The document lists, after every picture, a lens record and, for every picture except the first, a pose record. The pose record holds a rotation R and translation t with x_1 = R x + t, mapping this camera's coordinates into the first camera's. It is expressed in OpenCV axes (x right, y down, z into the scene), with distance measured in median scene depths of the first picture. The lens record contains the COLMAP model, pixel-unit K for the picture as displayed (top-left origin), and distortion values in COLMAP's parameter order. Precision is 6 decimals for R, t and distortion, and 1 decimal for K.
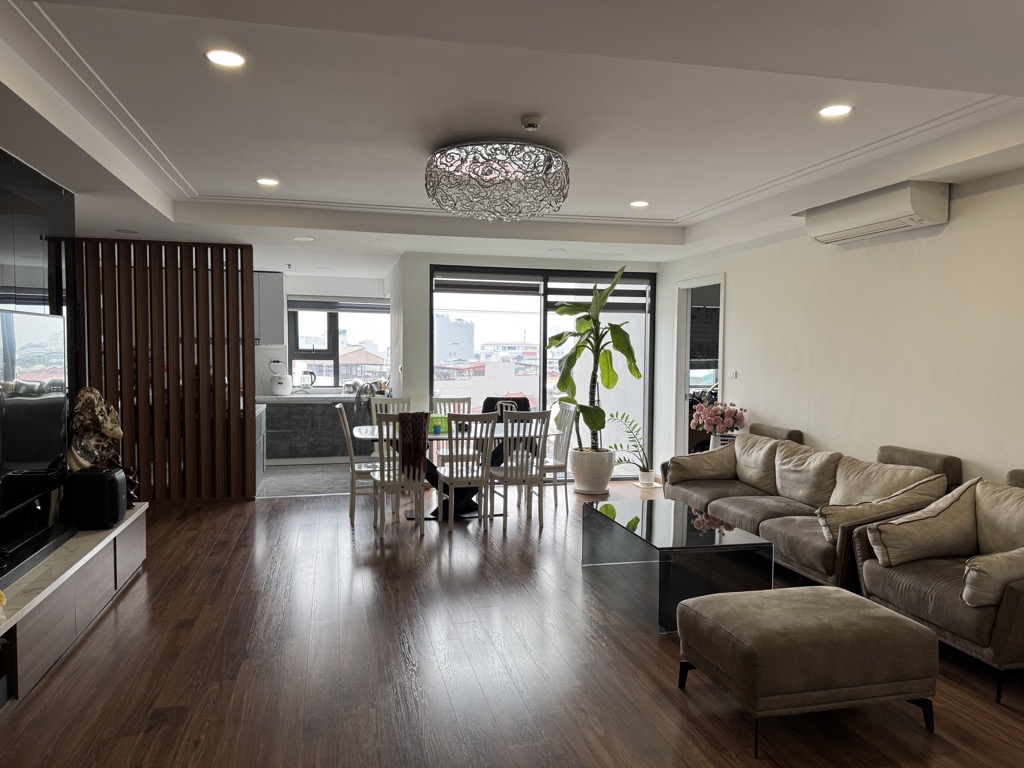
lens RADIAL K [[723.4, 0, 512.0], [0, 723.4, 384.0], [0, 0, 1]] dist [0.073611, -0.004733]
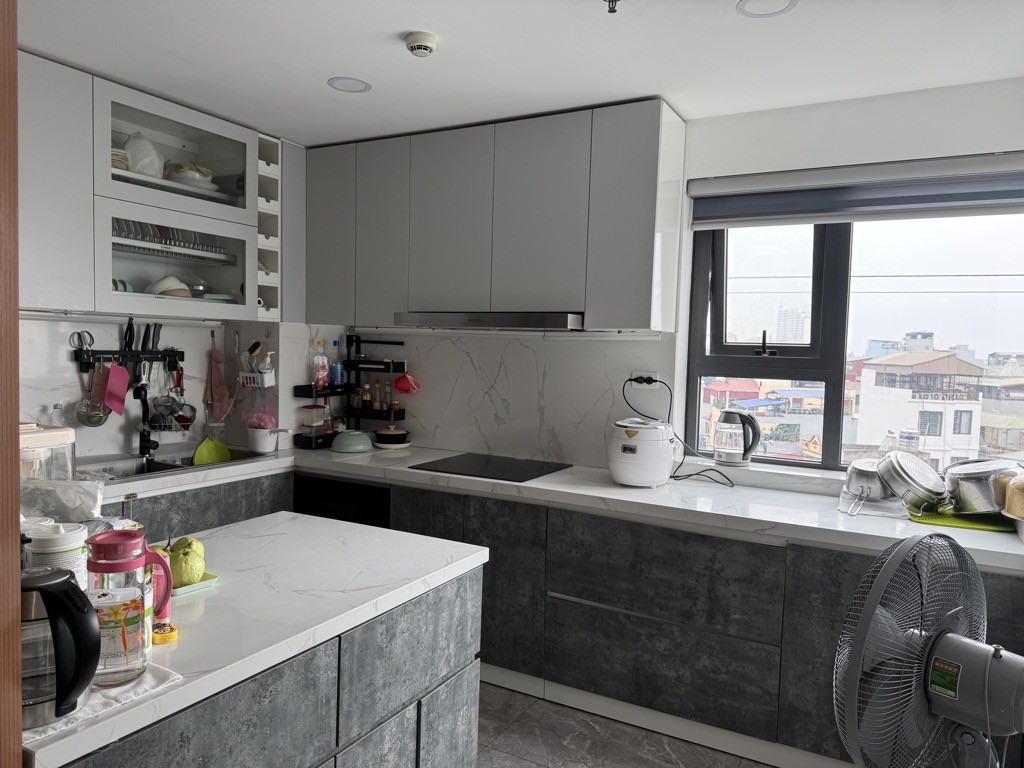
lens RADIAL K [[735.6, 0, 512.0], [0, 735.6, 384.0], [0, 0, 1]] dist [-0.011382, -0.004377]
pose [[0.734461, 0.048486, -0.676917, -0.134337], [-0.052301, 0.998522, 0.014775, -0.028928], [0.676632, 0.024552, 0.735911, 0.689796]]
